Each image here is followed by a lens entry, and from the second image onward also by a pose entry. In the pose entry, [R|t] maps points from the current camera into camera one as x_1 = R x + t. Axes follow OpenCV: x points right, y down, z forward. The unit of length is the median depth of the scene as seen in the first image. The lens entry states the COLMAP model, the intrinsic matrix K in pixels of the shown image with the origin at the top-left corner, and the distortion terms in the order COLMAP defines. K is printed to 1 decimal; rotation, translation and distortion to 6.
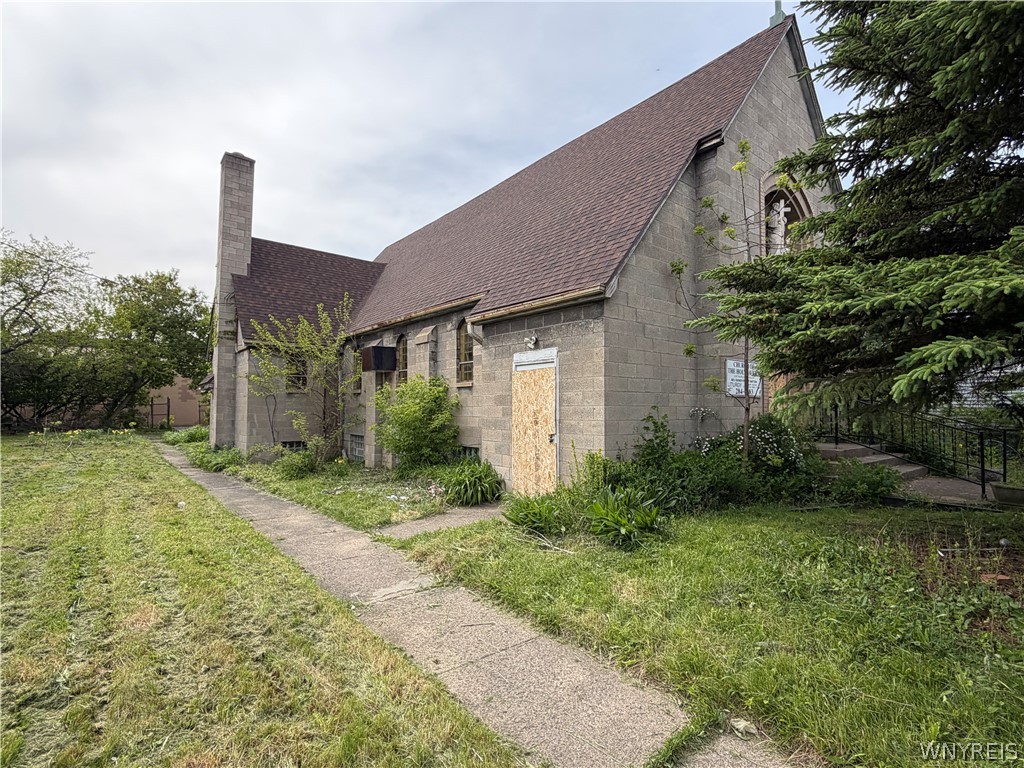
lens RADIAL K [[497.6, 0, 511.3], [0, 497.6, 387.2], [0, 0, 1]] dist [-0.003079, -0.000113]
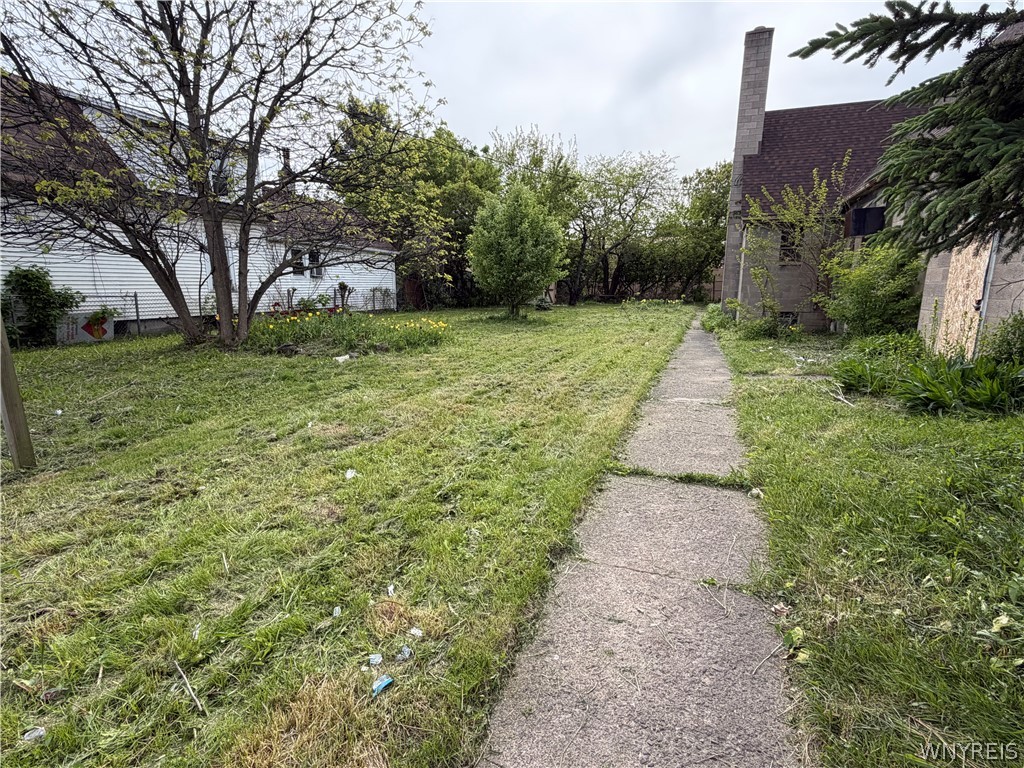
lens RADIAL K [[497.6, 0, 508.7], [0, 497.6, 385.4], [0, 0, 1]] dist [-0.003079, -0.000113]
pose [[0.486280, 0.170007, -0.857105, 0.323820], [0.033402, 0.976557, 0.212651, 0.025386], [0.873164, -0.132037, 0.469202, -0.046689]]
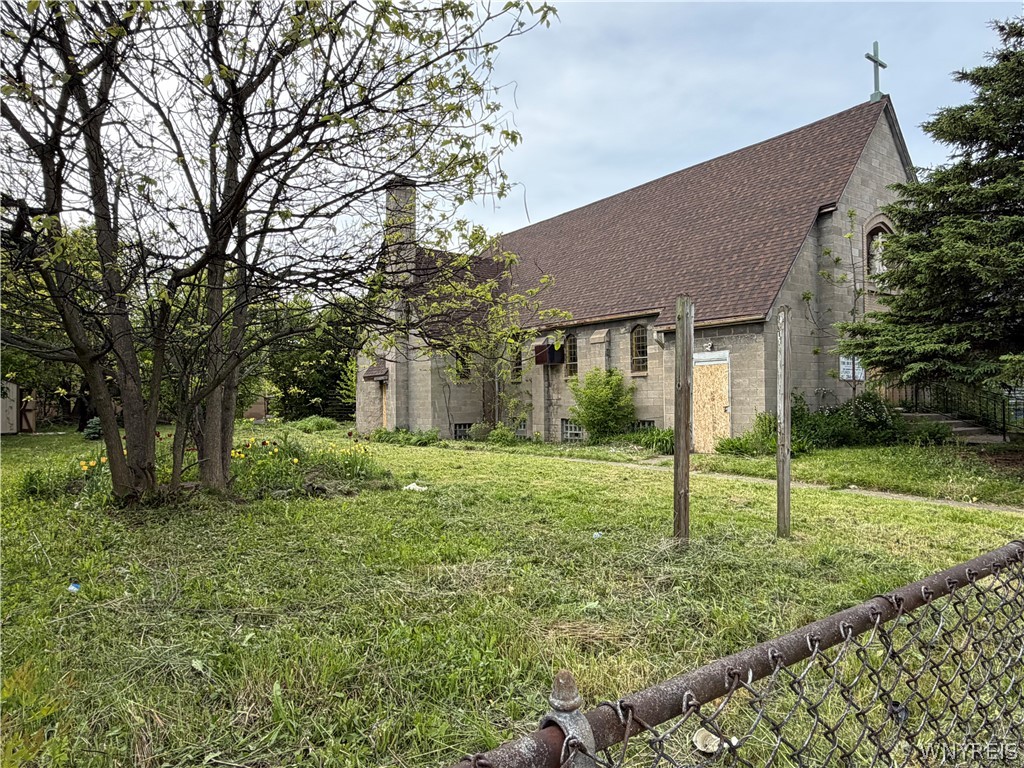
lens RADIAL K [[652.9, 0, 511.4], [0, 652.9, 384.5], [0, 0, 1]] dist [0.005173, 0.000748]
pose [[0.999192, -0.014170, -0.037603, -0.387828], [0.014889, 0.999710, 0.018910, -0.017073], [0.037324, -0.019455, 0.999114, -0.808233]]
